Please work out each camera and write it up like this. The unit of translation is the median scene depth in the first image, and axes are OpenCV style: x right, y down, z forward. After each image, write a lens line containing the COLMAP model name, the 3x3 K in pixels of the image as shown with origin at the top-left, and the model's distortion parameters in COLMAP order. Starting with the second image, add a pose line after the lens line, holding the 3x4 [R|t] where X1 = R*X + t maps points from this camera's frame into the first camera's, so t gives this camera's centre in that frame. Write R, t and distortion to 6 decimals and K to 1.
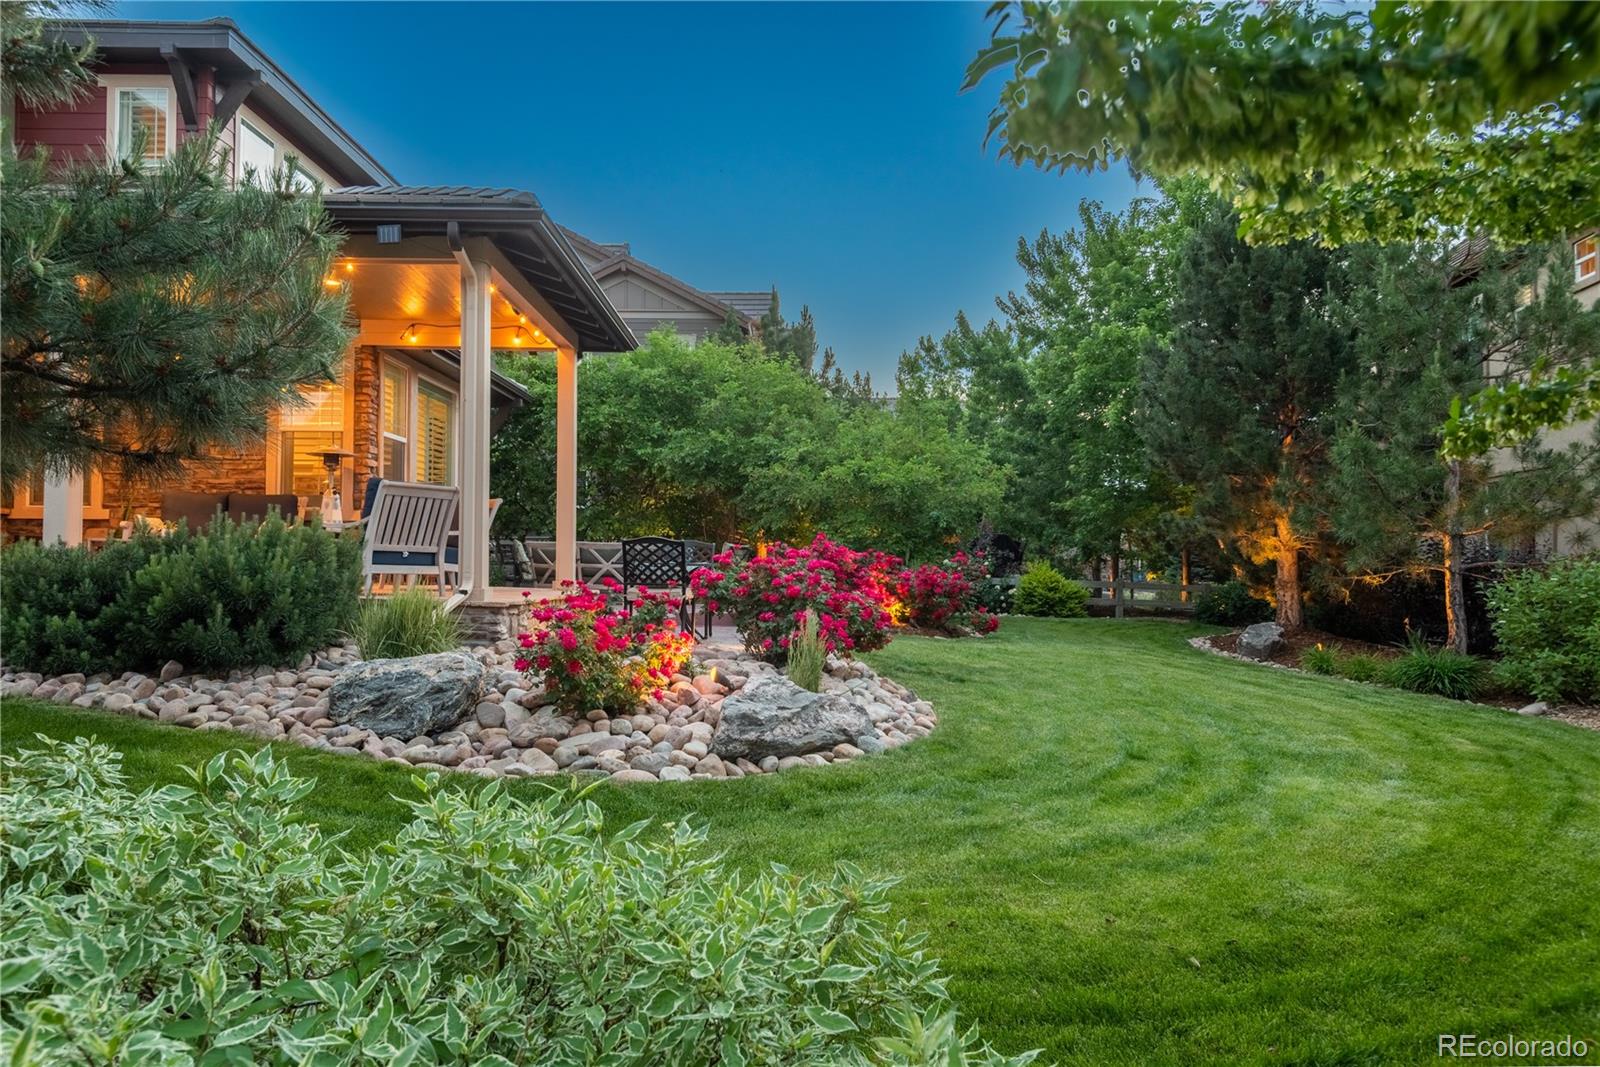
lens RADIAL K [[1096.5, 0, 800.0], [0, 1096.5, 533.5], [0, 0, 1]] dist [-0.000969, -0.001198]
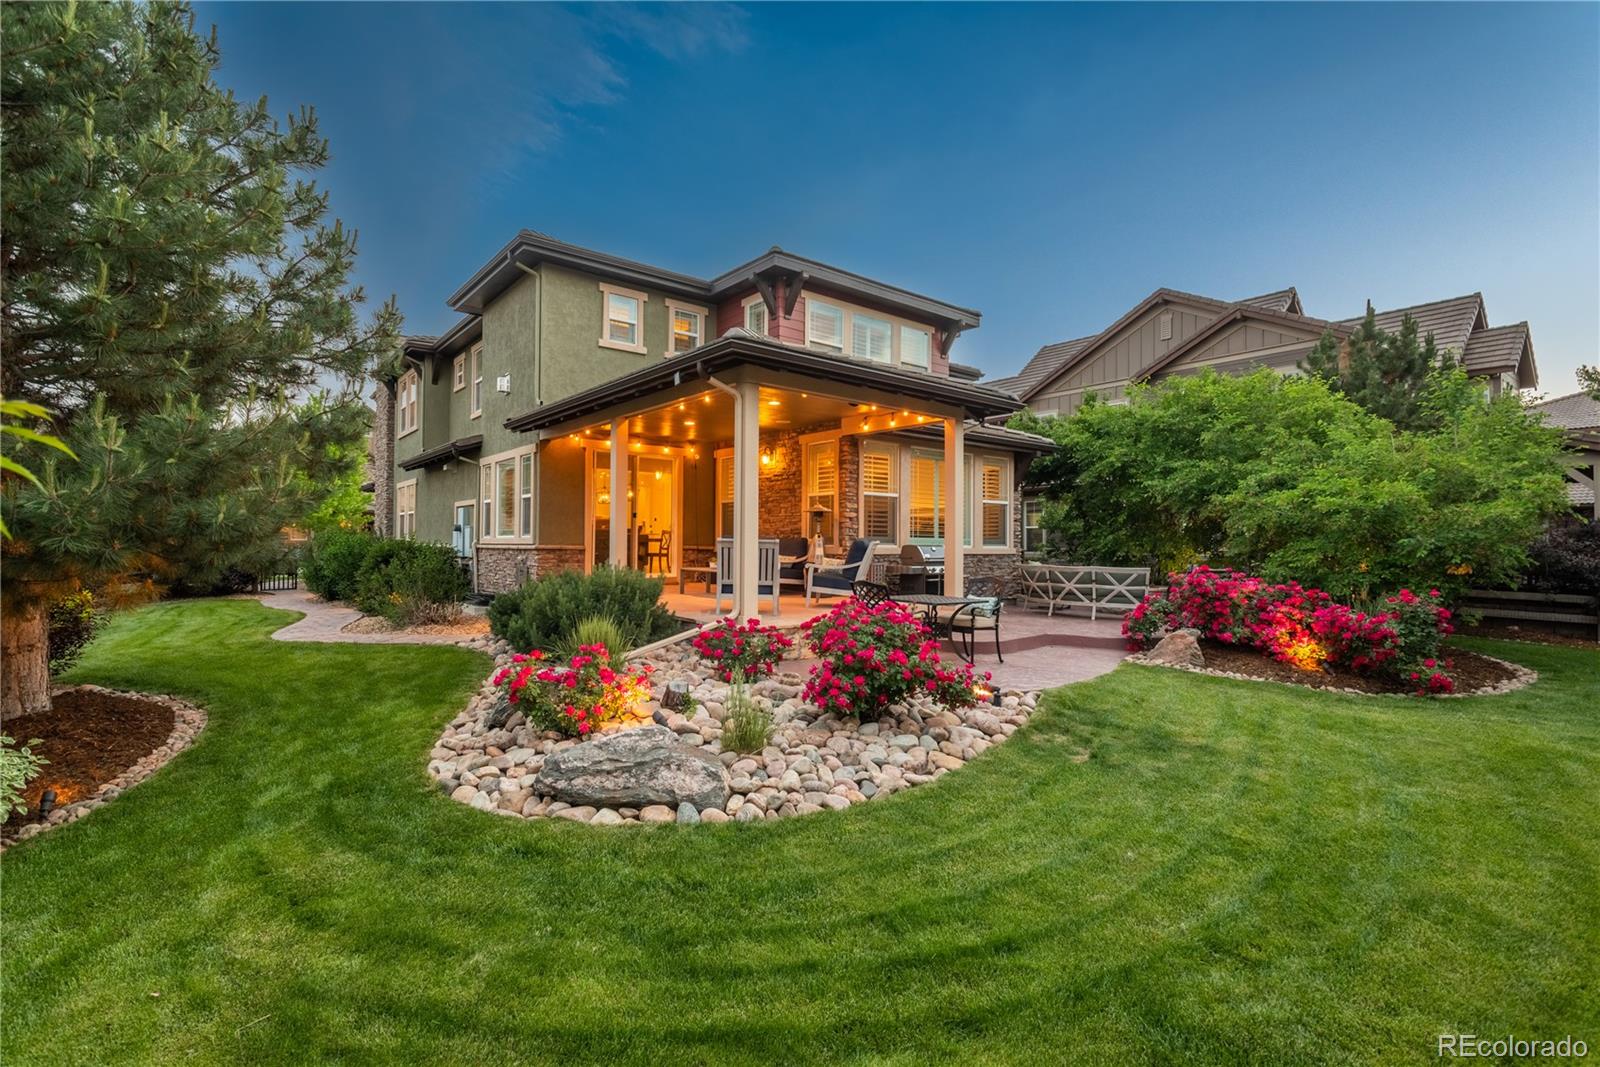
lens RADIAL K [[736.4, 0, 800.0], [0, 736.4, 533.5], [0, 0, 1]] dist [0.001127, 0.000049]
pose [[0.615913, -0.016242, -0.787647, 0.316537], [0.016372, 0.999835, -0.007815, -0.029596], [0.787644, -0.008082, 0.616078, 0.309755]]
